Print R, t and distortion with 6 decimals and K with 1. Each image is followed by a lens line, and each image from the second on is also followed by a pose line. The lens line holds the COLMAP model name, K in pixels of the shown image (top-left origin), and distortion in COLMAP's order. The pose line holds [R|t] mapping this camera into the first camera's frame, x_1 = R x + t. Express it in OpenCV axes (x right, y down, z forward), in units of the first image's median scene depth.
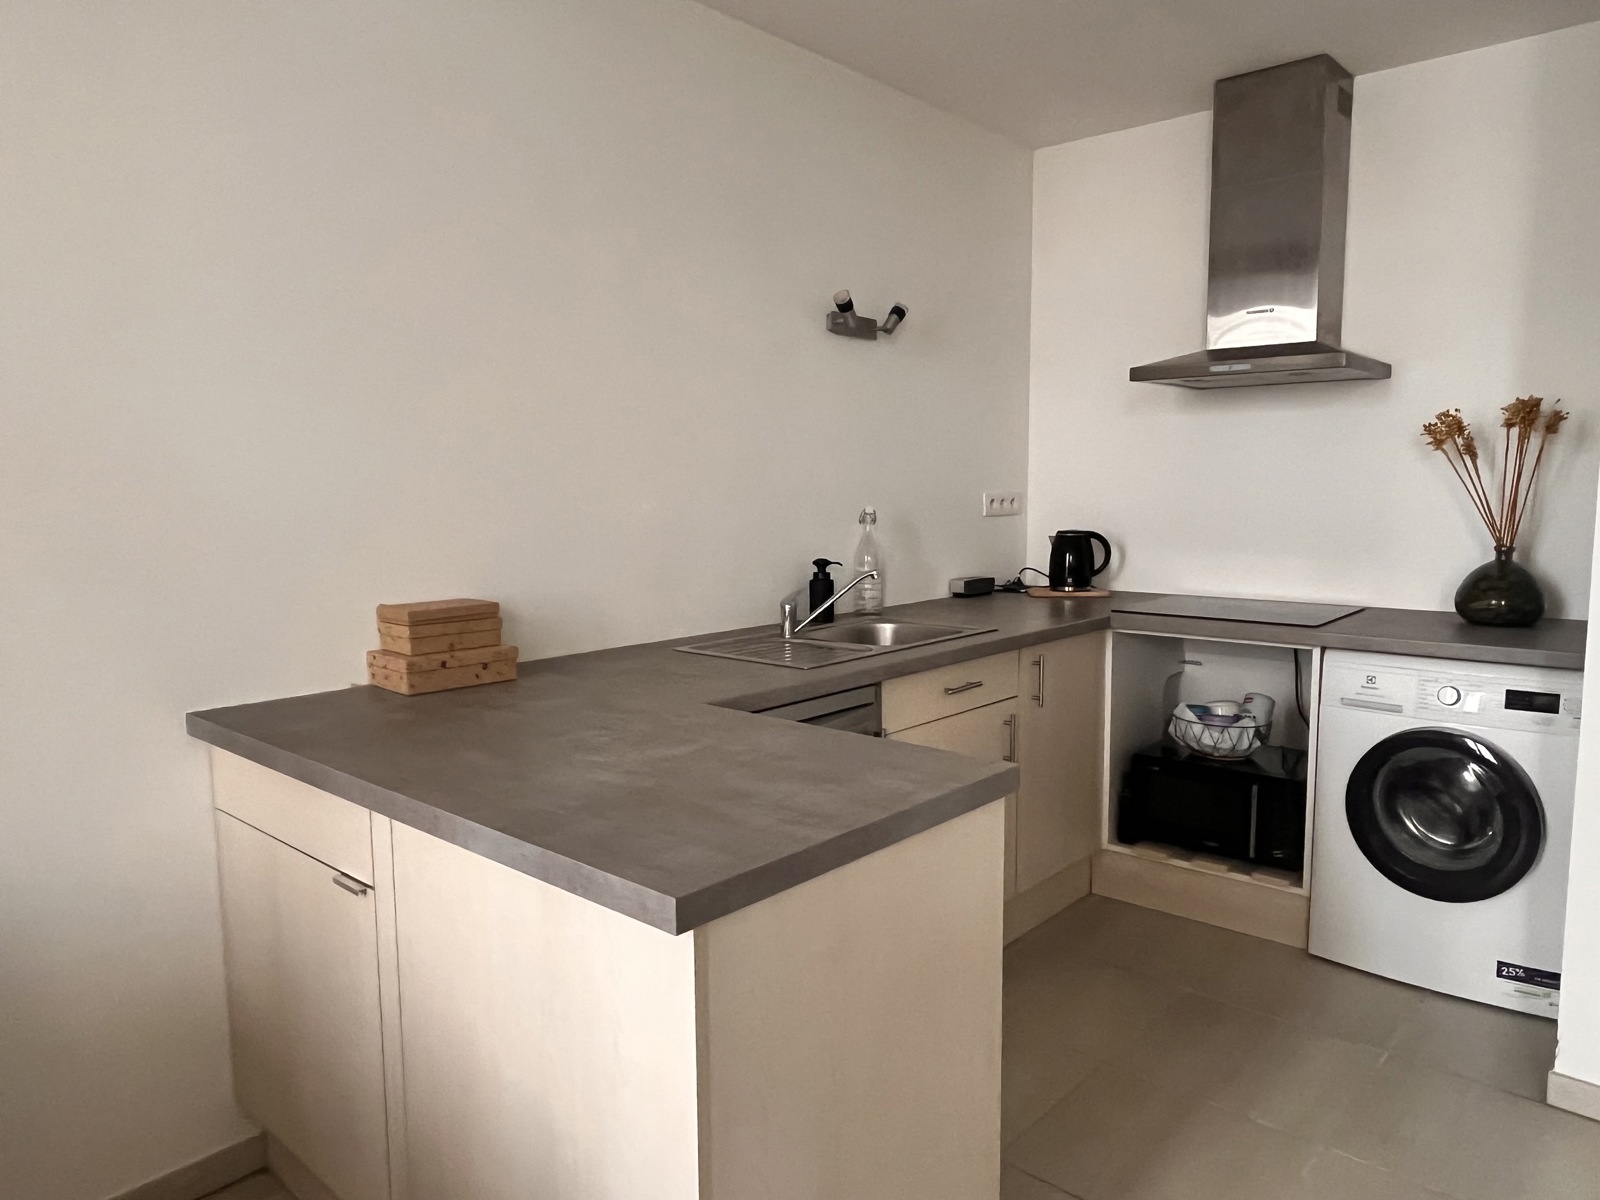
lens RADIAL K [[1062.4, 0, 800.0], [0, 1062.4, 600.0], [0, 0, 1]] dist [0.001912, 0.001210]
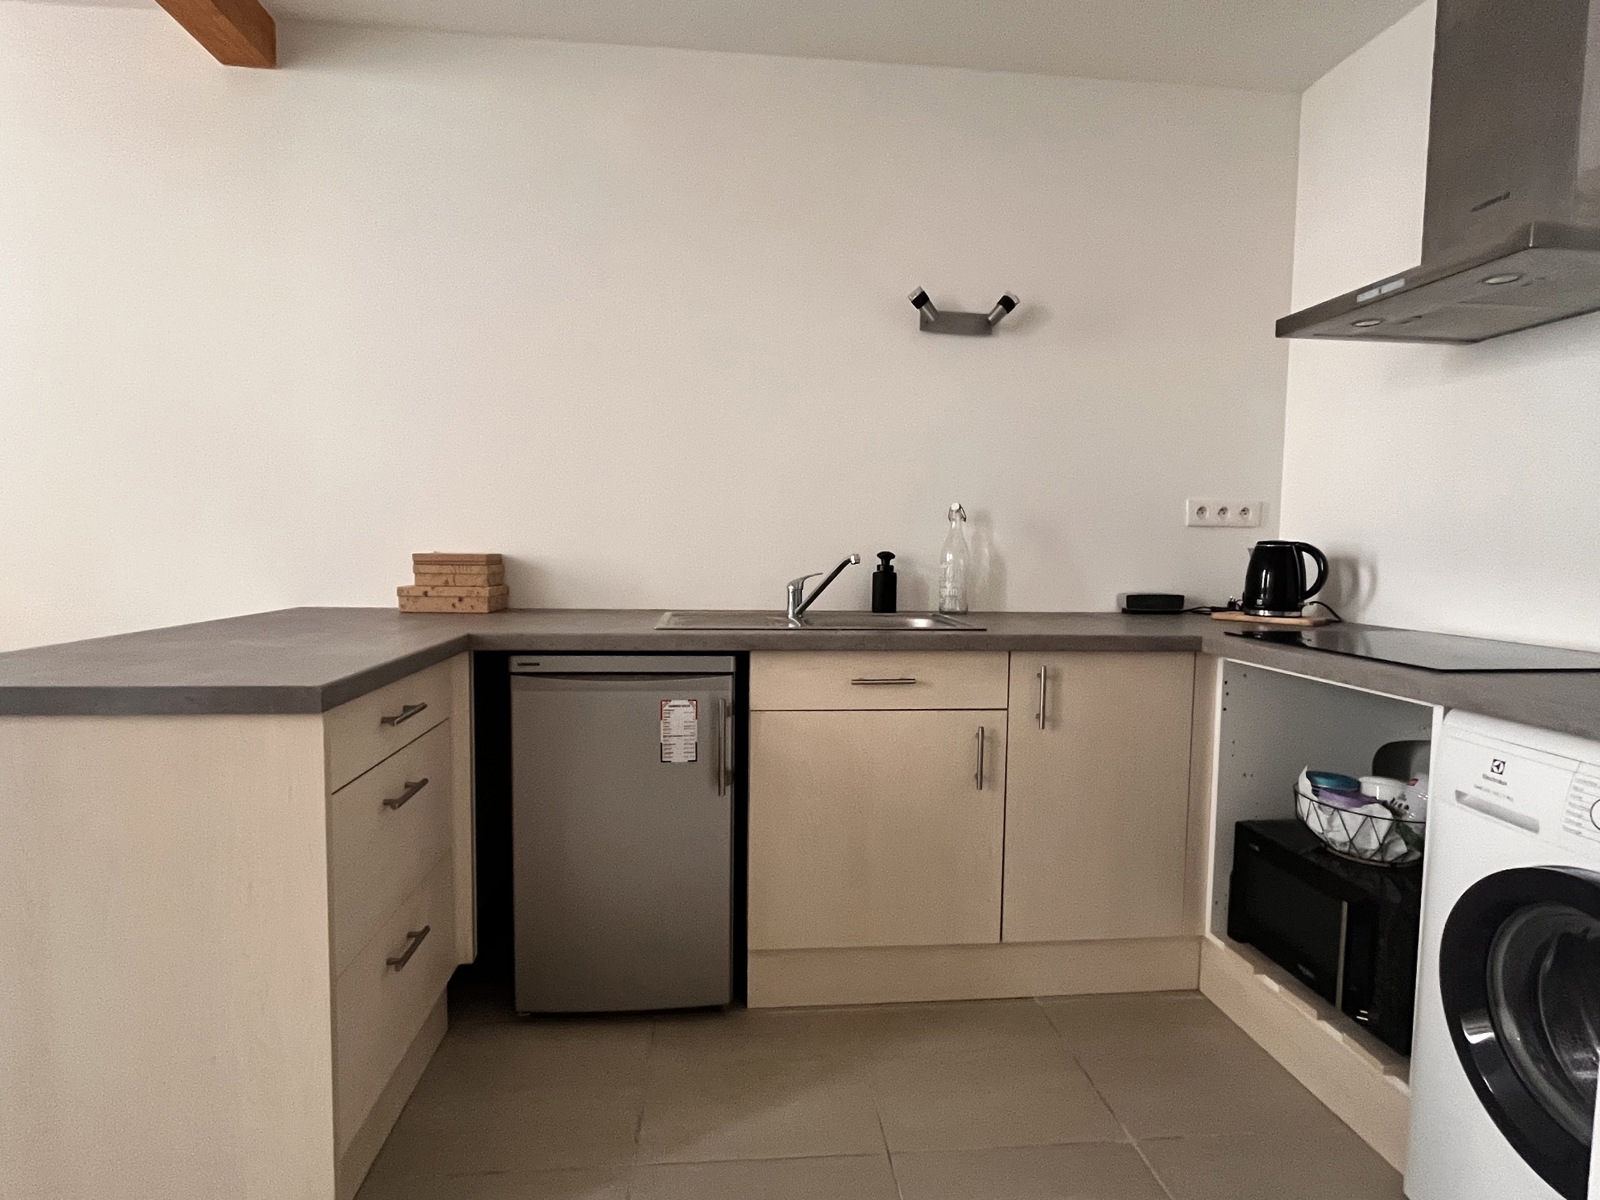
lens RADIAL K [[819.5, 0, 800.0], [0, 819.5, 600.0], [0, 0, 1]] dist [-0.000774, -0.000063]
pose [[0.737971, 0.064939, -0.671701, 0.493348], [-0.094712, 0.995474, -0.007816, 0.021361], [0.668153, 0.069386, 0.740781, 0.363722]]
